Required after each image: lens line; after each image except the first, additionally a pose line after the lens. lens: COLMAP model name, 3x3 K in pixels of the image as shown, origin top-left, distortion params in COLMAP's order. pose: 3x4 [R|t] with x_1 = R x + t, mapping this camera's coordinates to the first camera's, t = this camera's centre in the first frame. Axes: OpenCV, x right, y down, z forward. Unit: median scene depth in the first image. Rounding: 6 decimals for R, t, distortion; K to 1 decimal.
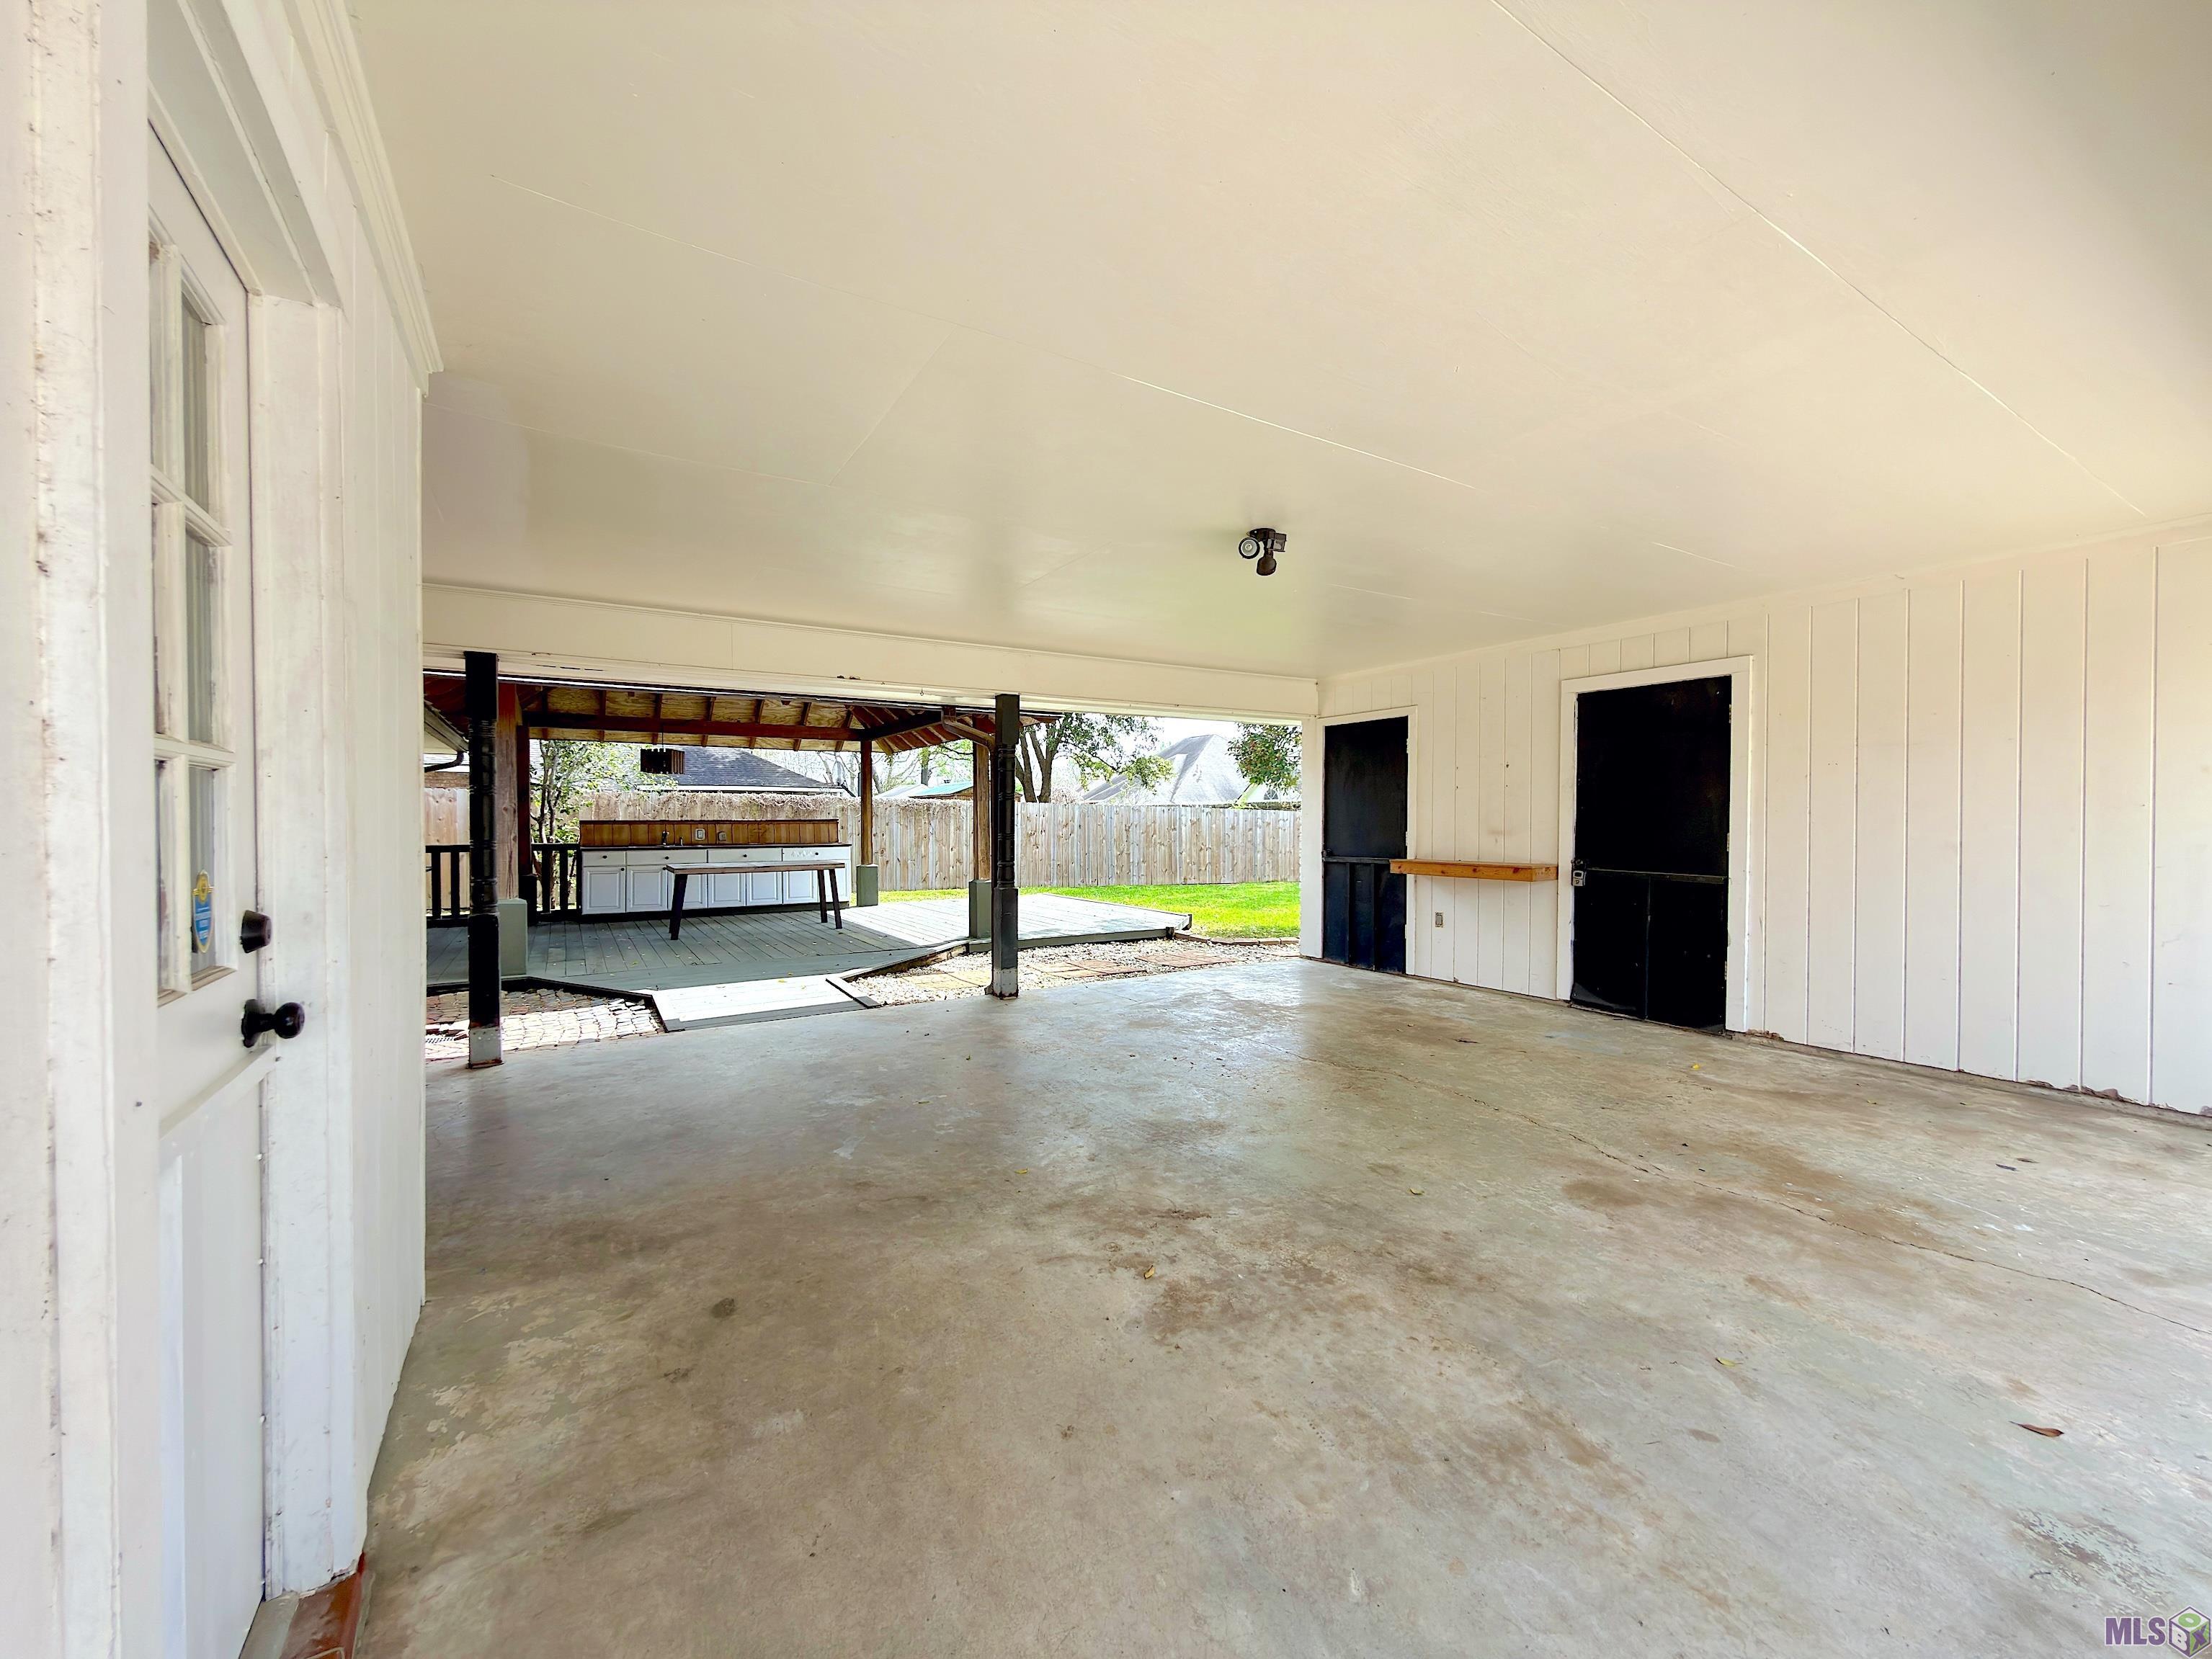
lens RADIAL K [[890.2, 0, 1104.7], [0, 890.2, 829.7], [0, 0, 1]] dist [0.002053, -0.000097]
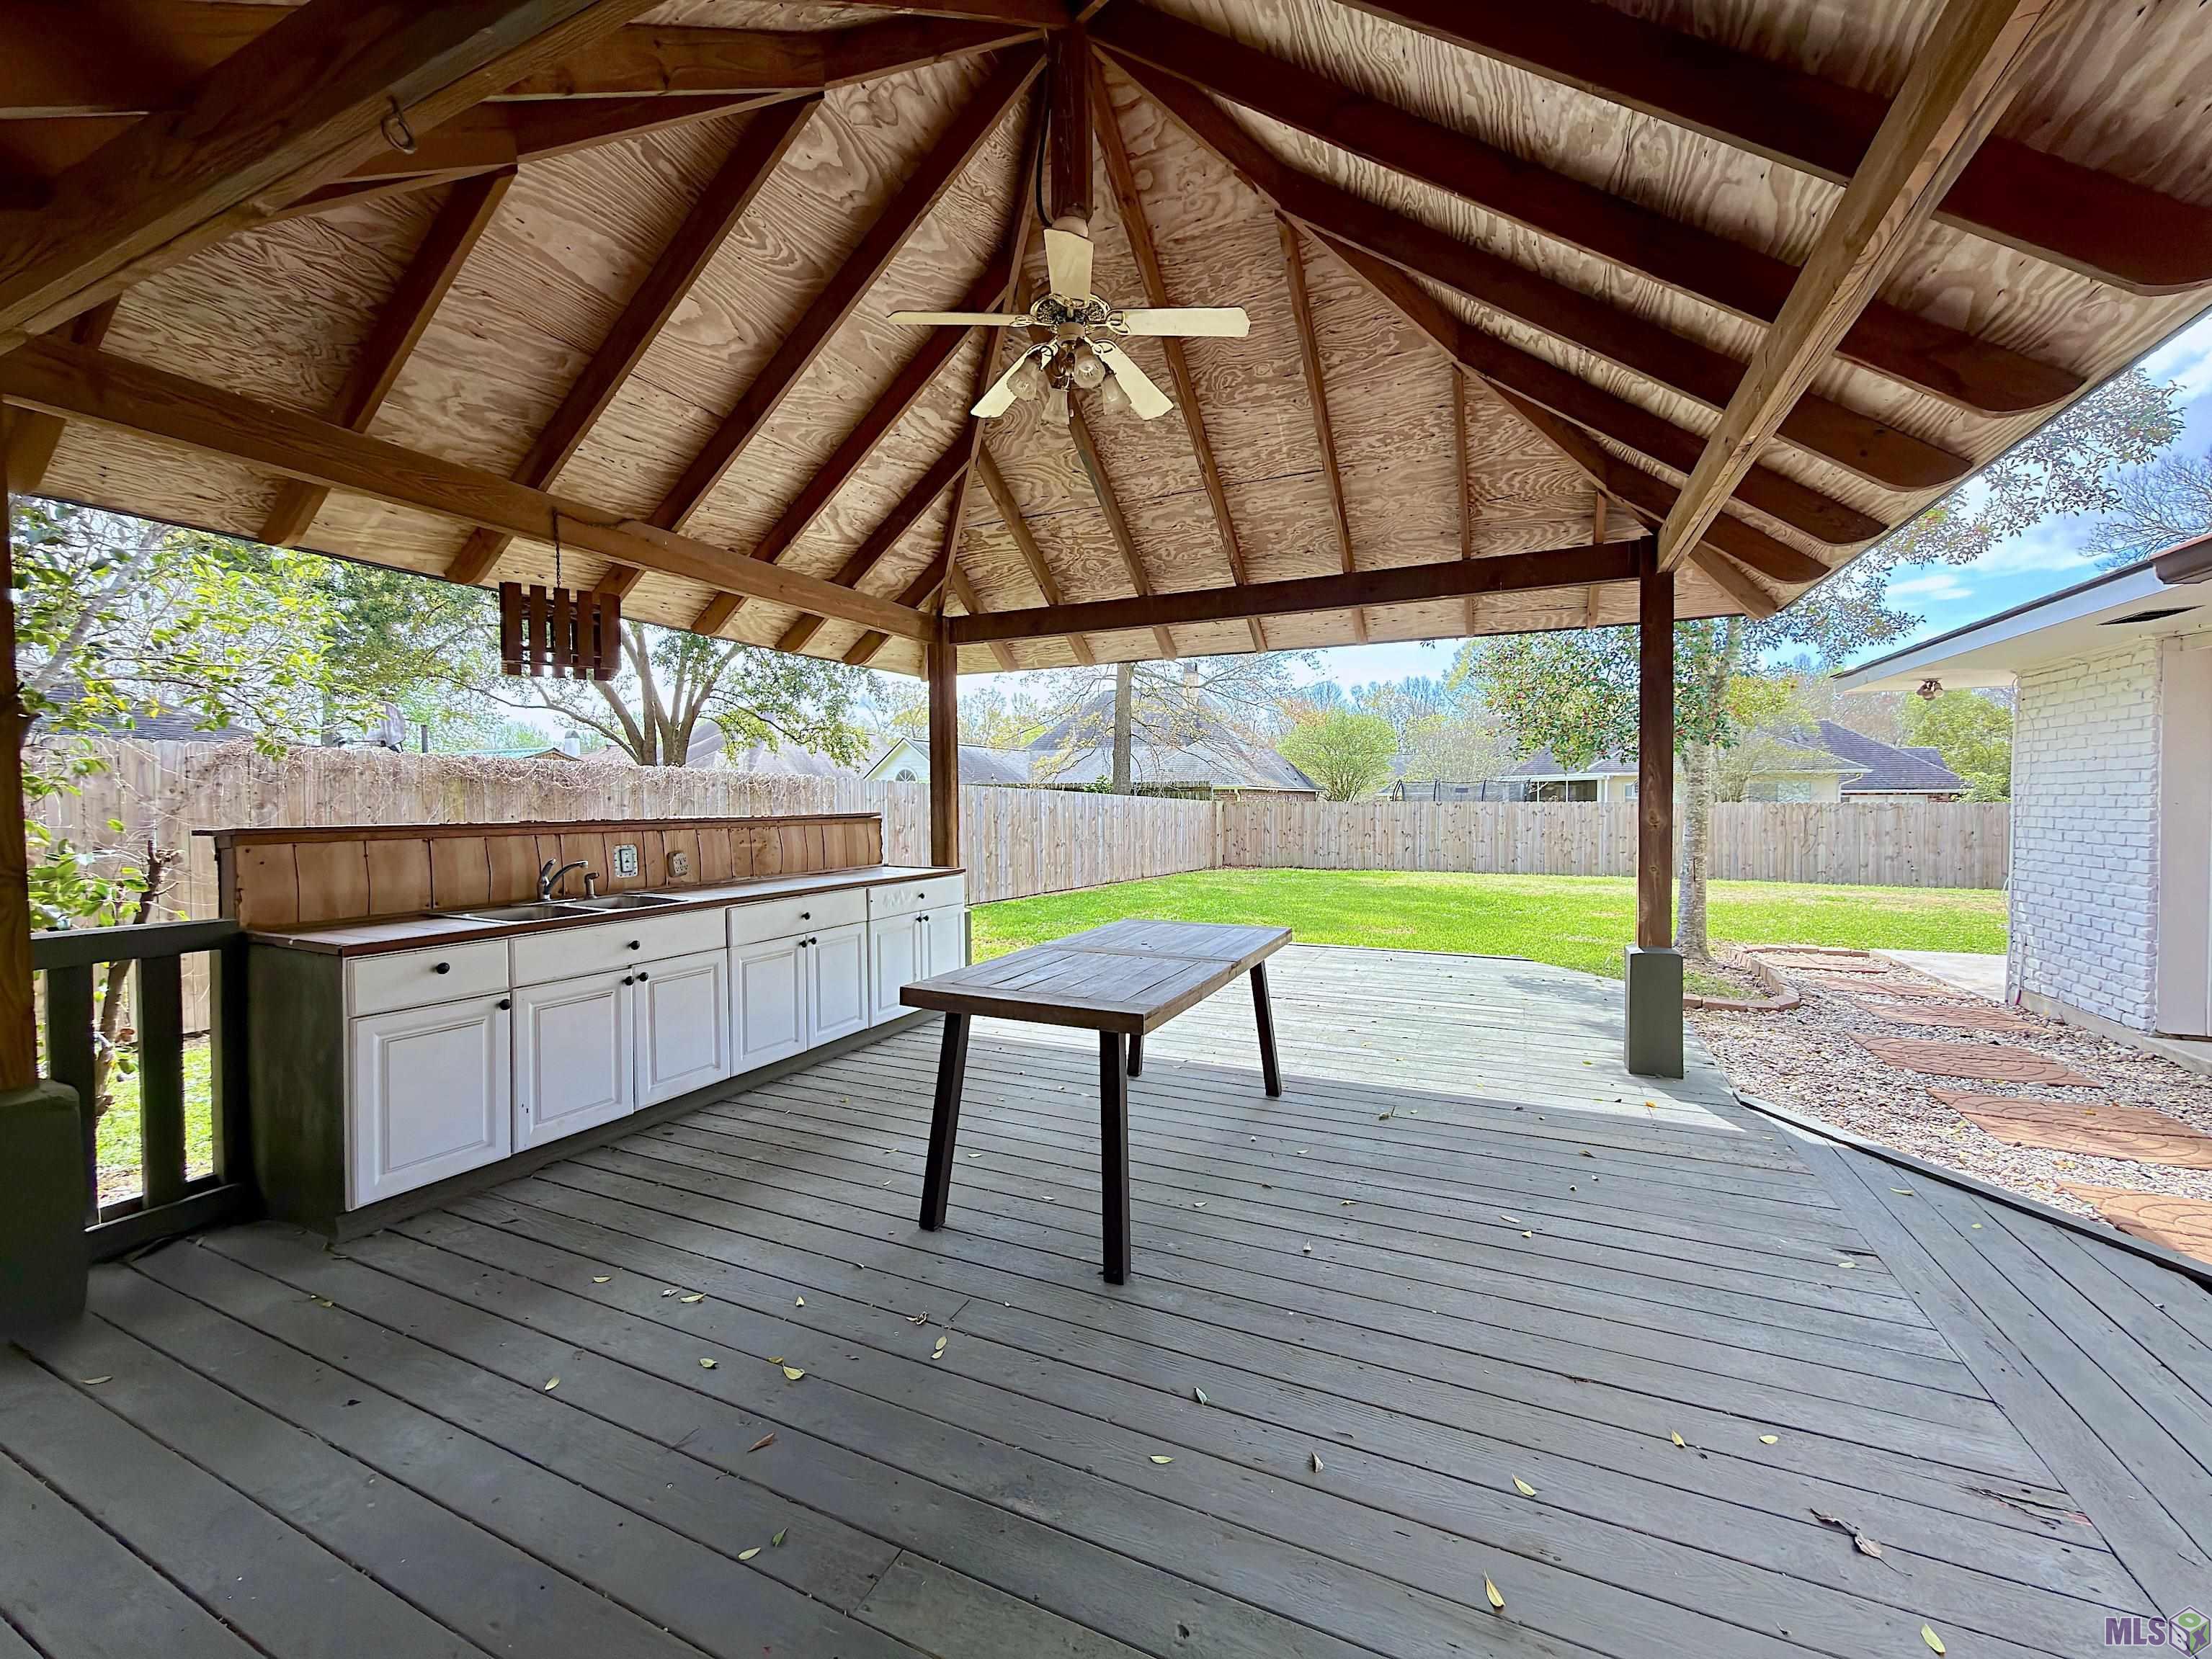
lens RADIAL K [[890.2, 0, 1107.3], [0, 890.2, 819.1], [0, 0, 1]] dist [0.002053, -0.000097]
pose [[0.830720, -0.013390, 0.556530, -0.519634], [0.009387, 0.999905, 0.010046, -0.013690], [-0.556612, -0.003122, 0.830767, 0.638426]]
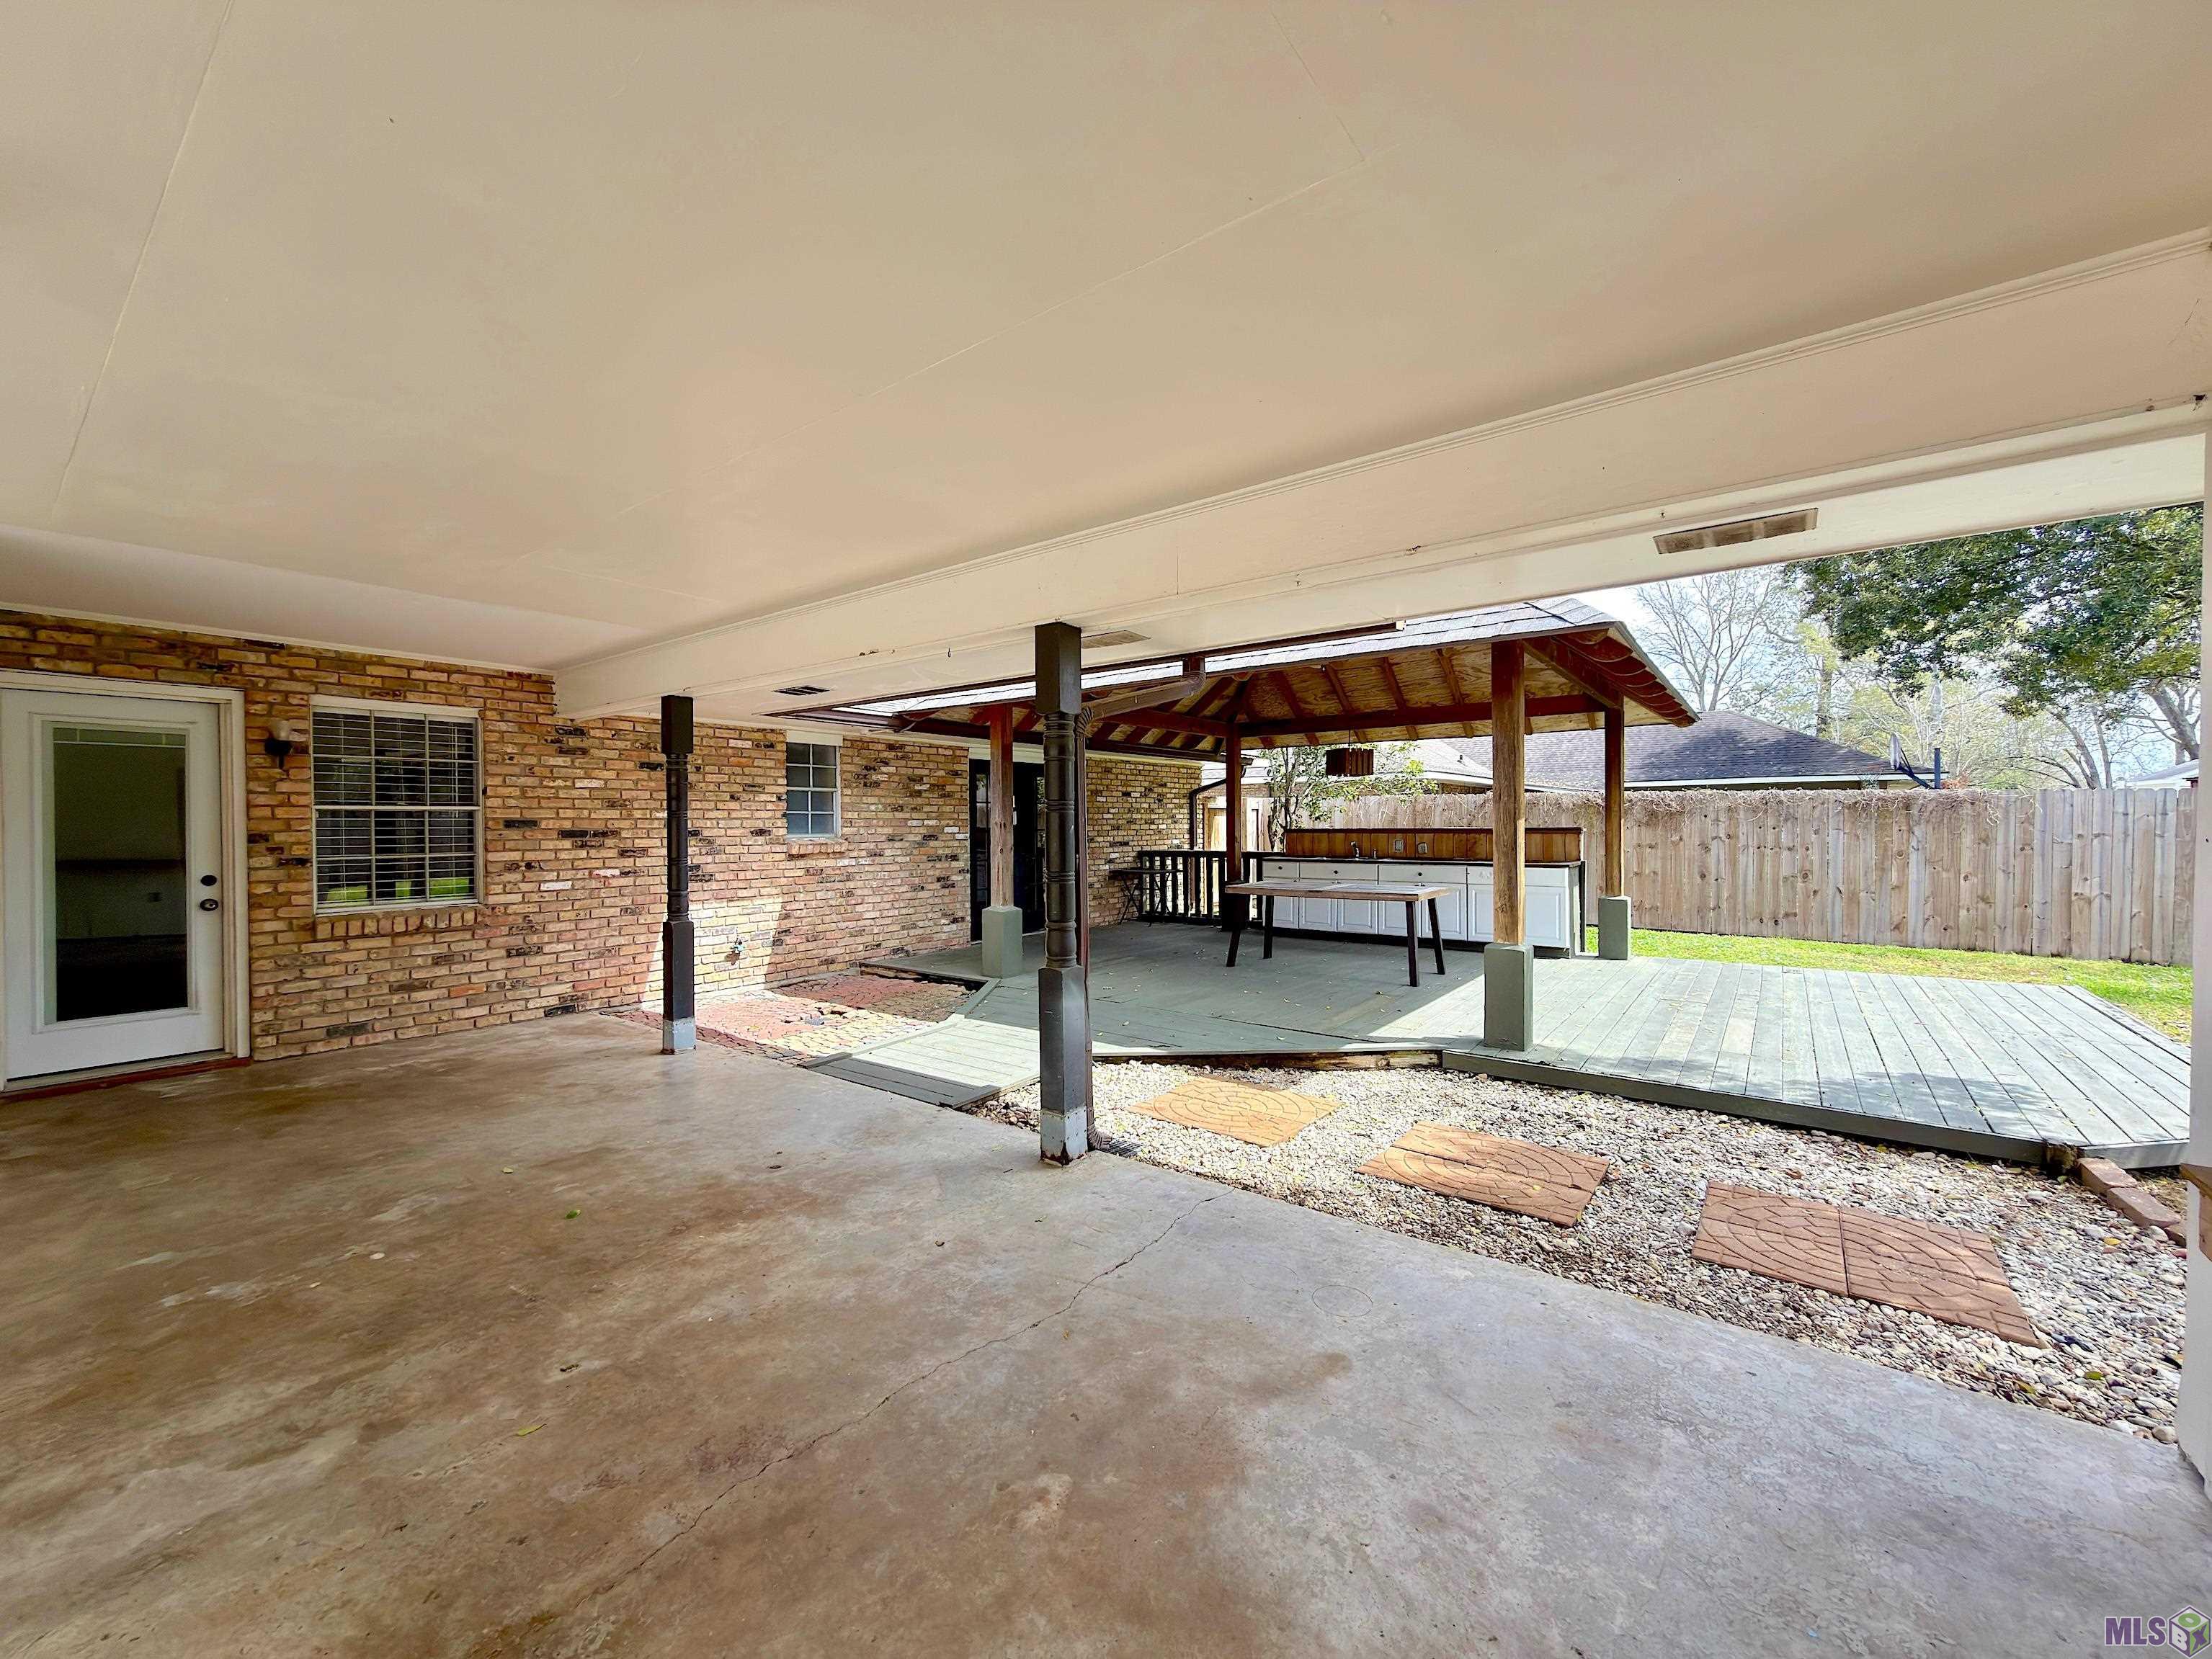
lens RADIAL K [[890.2, 0, 1107.1], [0, 890.2, 826.5], [0, 0, 1]] dist [0.002053, -0.000097]
pose [[0.361343, 0.008643, -0.932393, 0.244320], [-0.006783, 0.999955, 0.006641, -0.016878], [0.932408, 0.003925, 0.361385, 0.463083]]
